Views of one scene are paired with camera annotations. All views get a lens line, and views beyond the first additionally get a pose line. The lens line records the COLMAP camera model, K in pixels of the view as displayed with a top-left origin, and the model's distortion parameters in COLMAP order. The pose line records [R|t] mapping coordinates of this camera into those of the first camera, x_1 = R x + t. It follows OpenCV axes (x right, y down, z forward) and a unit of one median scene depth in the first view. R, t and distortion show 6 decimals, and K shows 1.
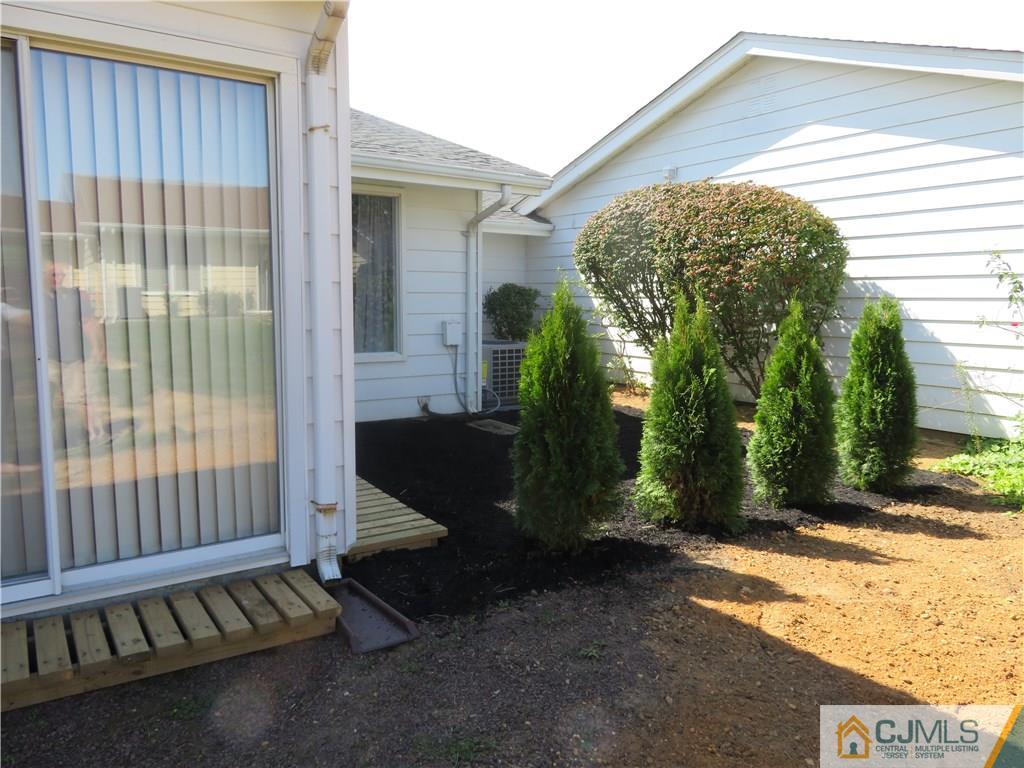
lens RADIAL K [[738.5, 0, 511.2], [0, 738.5, 383.5], [0, 0, 1]] dist [0.004997, 0.005725]
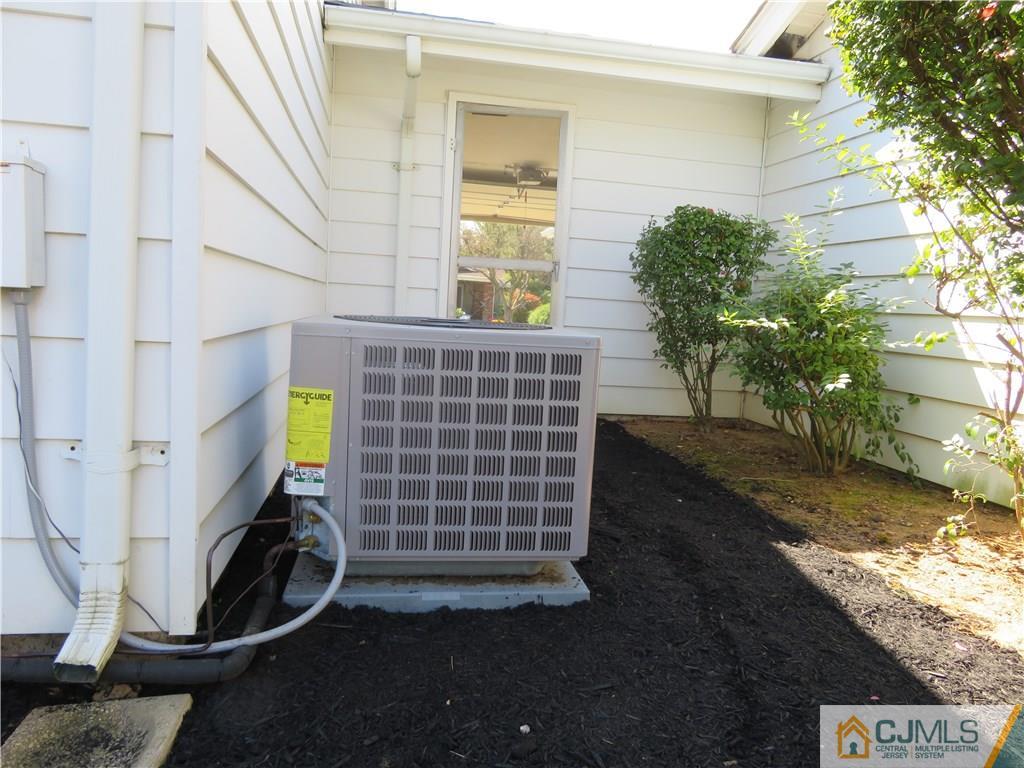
lens RADIAL K [[738.5, 0, 510.1], [0, 738.5, 385.7], [0, 0, 1]] dist [0.004997, 0.005725]
pose [[0.903022, 0.087261, -0.420638, 0.090063], [-0.097245, 0.995258, -0.002301, -0.028588], [0.418443, 0.042983, 0.907225, 0.620449]]
